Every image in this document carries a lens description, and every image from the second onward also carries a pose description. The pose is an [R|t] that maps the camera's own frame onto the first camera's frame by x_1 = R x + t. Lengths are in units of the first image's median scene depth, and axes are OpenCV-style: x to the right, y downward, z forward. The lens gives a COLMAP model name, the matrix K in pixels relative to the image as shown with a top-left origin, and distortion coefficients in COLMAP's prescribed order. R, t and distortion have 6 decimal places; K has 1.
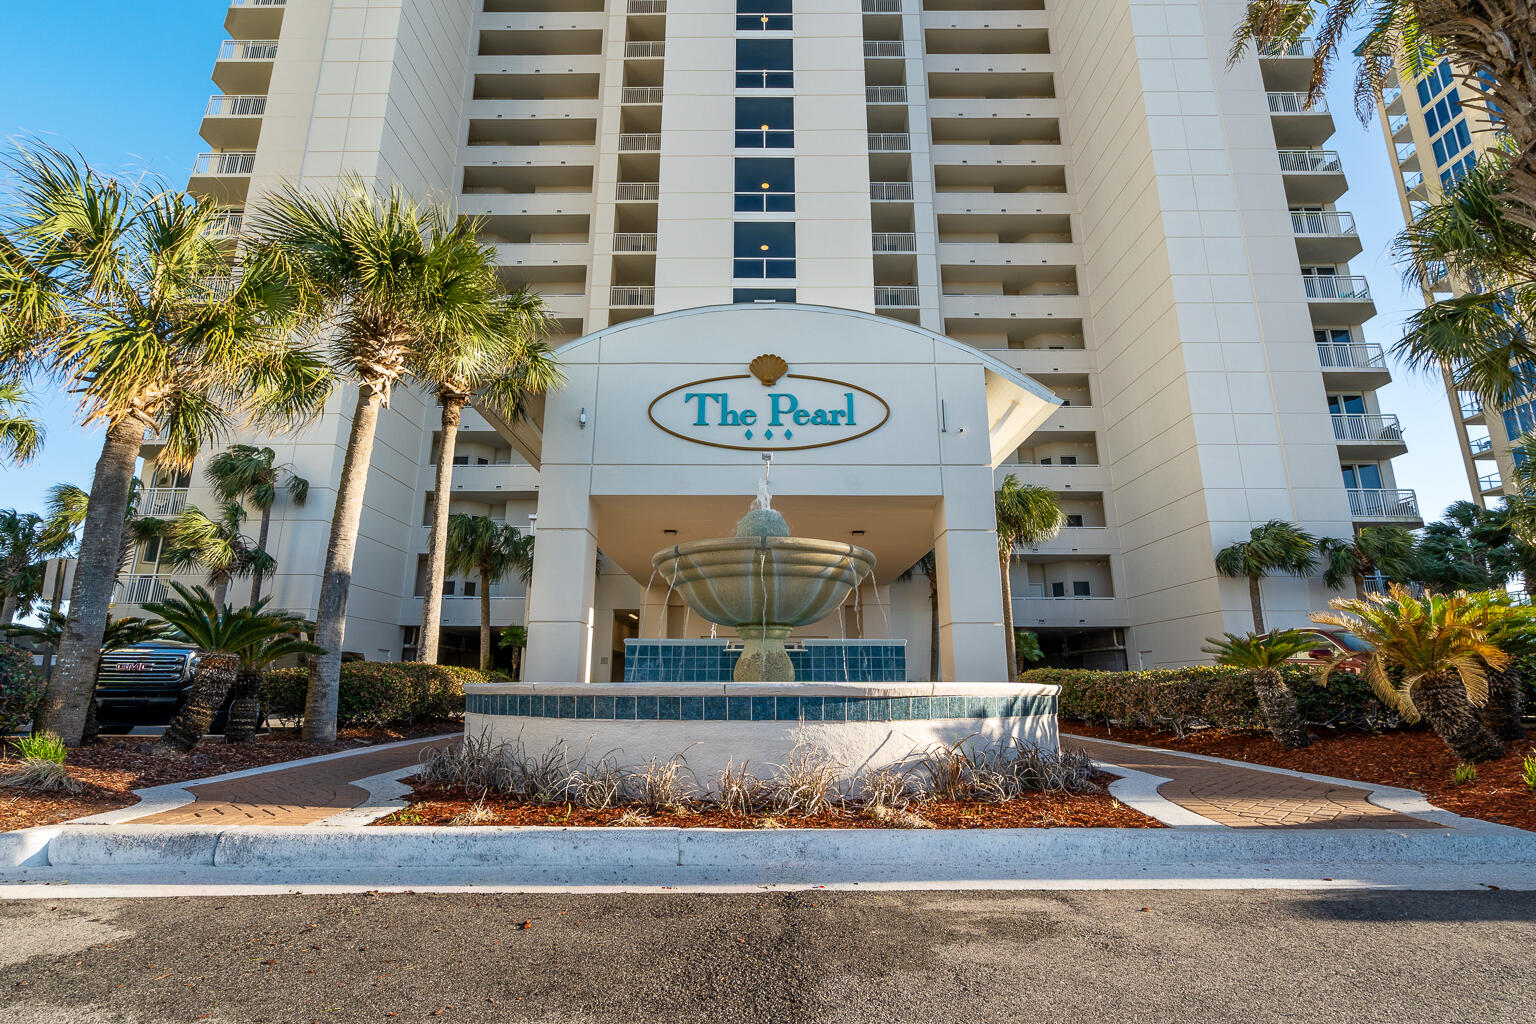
lens RADIAL K [[718.2, 0, 768.0], [0, 718.2, 512.0], [0, 0, 1]] dist [-0.003840, 0.000154]
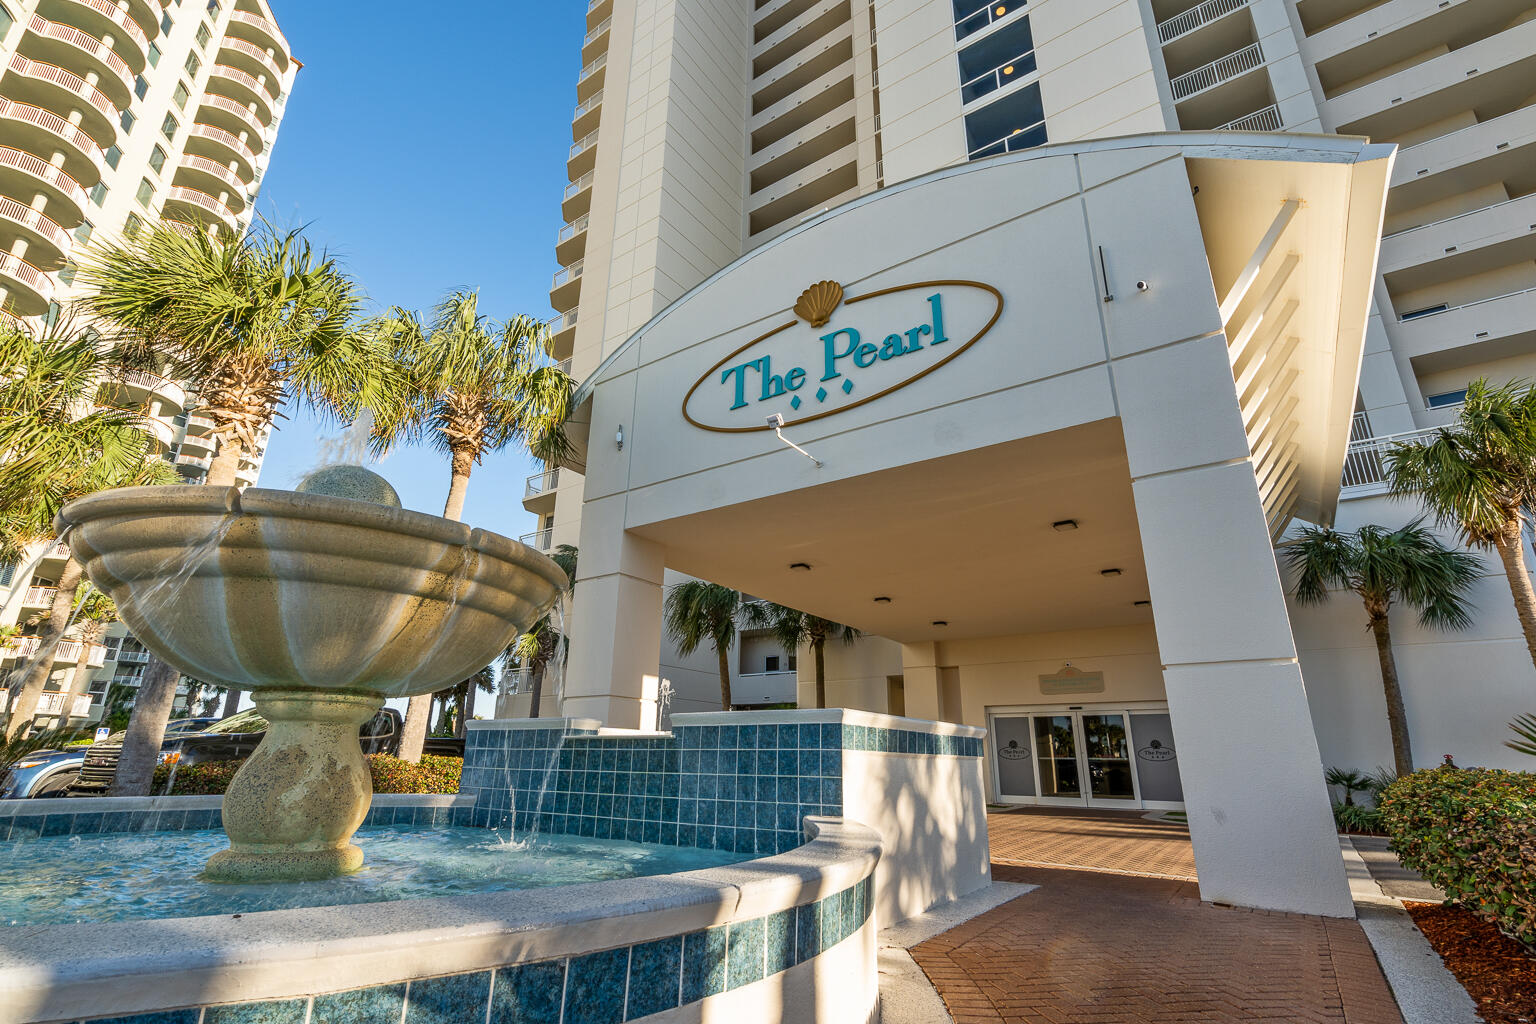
lens RADIAL K [[718.2, 0, 768.0], [0, 718.2, 512.0], [0, 0, 1]] dist [-0.003840, 0.000154]
pose [[0.813549, -0.179061, -0.553241, 0.304727], [0.127219, 0.983168, -0.131133, 0.078094], [0.567410, 0.036301, 0.822635, 0.428687]]
